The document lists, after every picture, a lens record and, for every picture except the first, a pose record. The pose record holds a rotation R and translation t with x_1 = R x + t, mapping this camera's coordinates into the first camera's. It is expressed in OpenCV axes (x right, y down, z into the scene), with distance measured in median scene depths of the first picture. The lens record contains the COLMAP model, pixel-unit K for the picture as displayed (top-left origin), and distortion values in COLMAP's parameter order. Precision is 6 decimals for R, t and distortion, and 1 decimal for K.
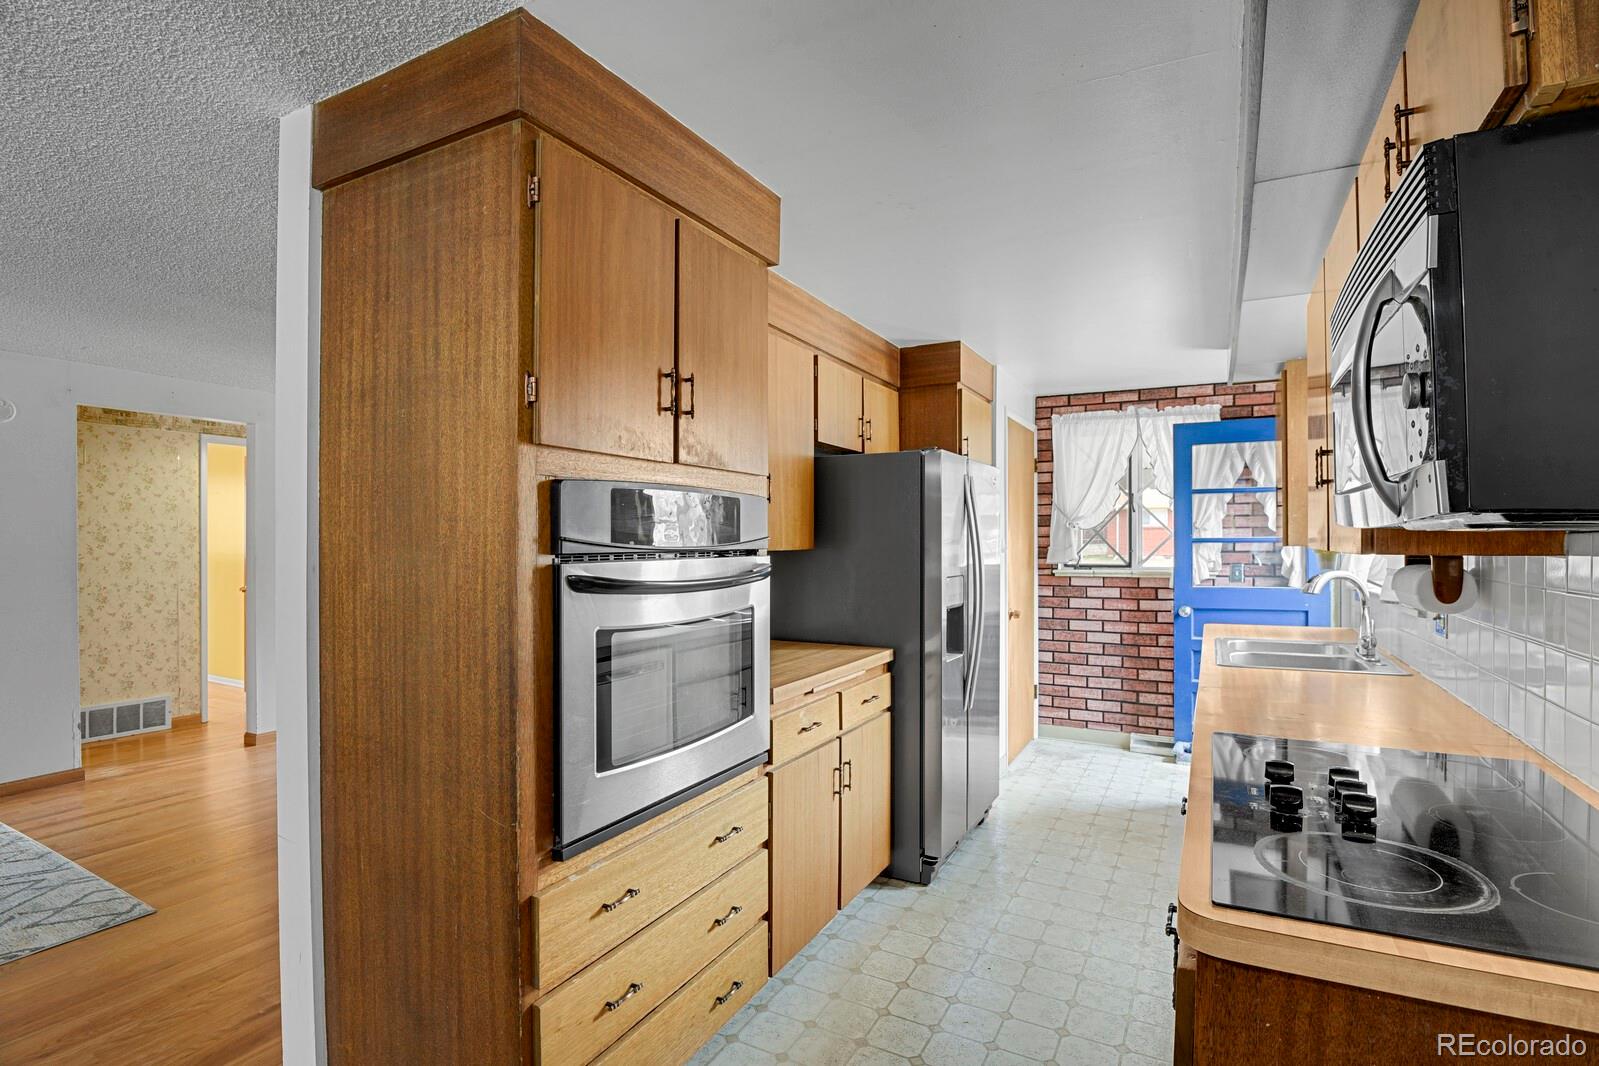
lens RADIAL K [[785.8, 0, 794.6], [0, 785.8, 536.7], [0, 0, 1]] dist [-0.016663, -0.005687]
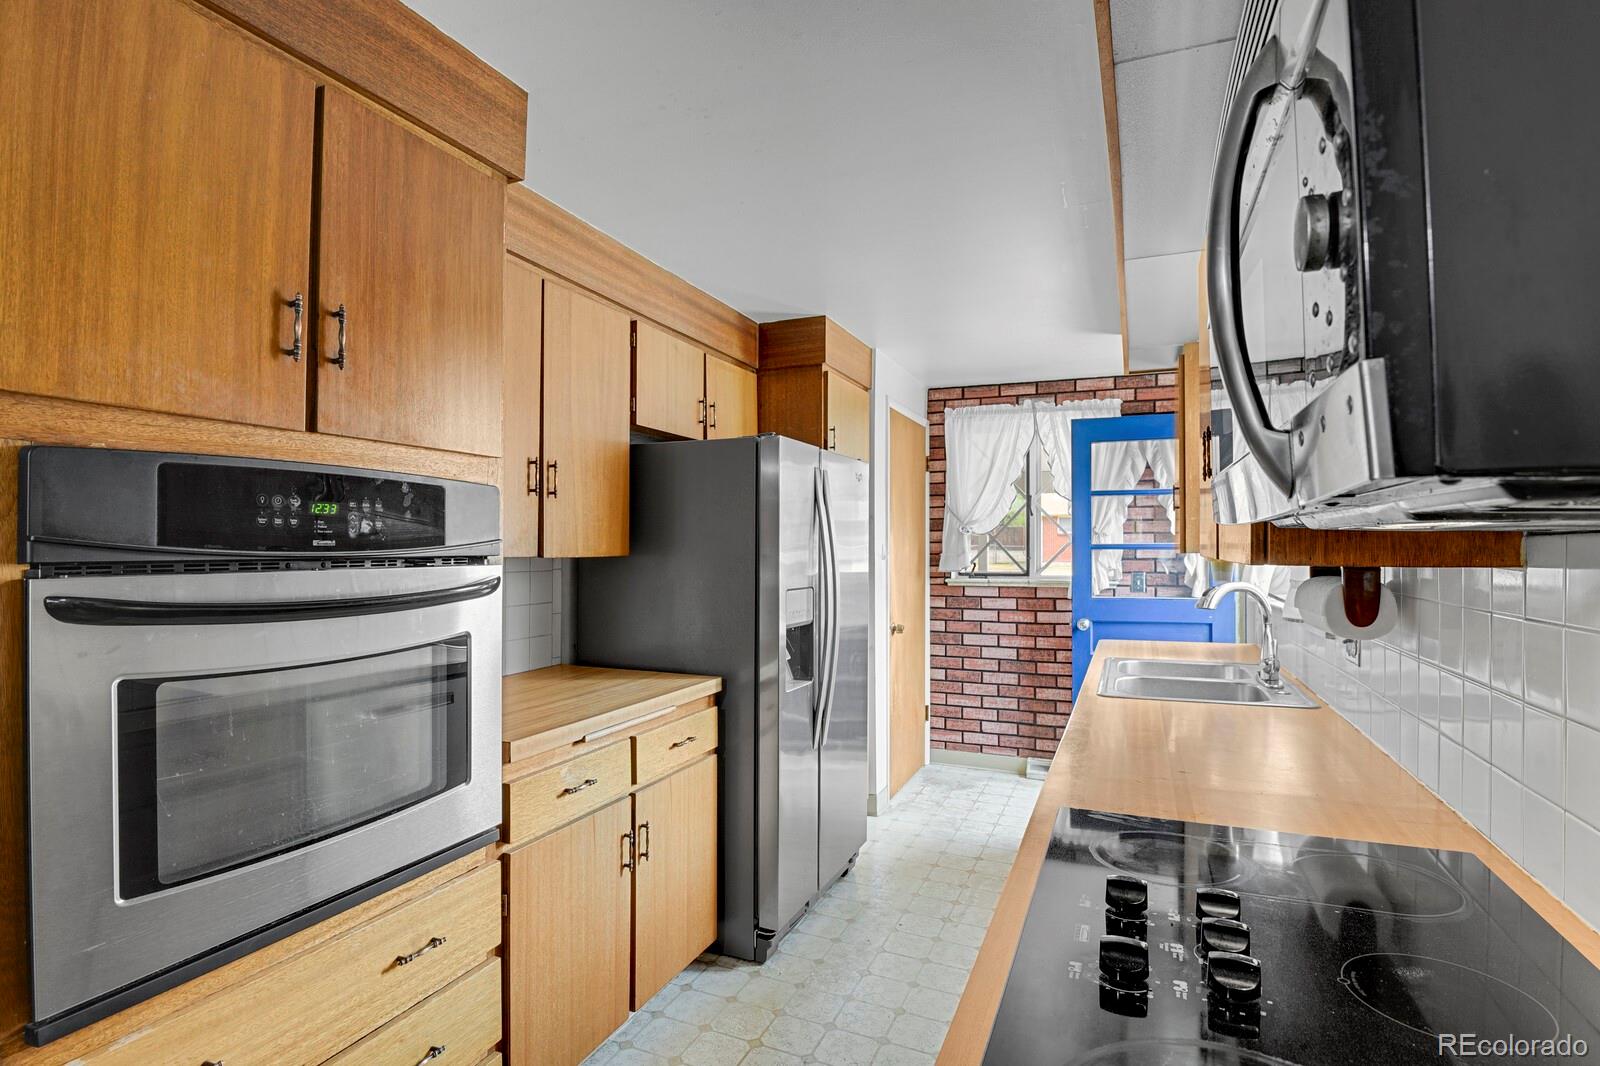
lens RADIAL K [[786.3, 0, 800.2], [0, 786.3, 536.1], [0, 0, 1]] dist [-0.016663, -0.005687]
pose [[0.996451, 0.003618, 0.084094, 0.153210], [-0.002906, 0.999959, -0.008584, 0.002296], [-0.084122, 0.008309, 0.996421, 0.190753]]
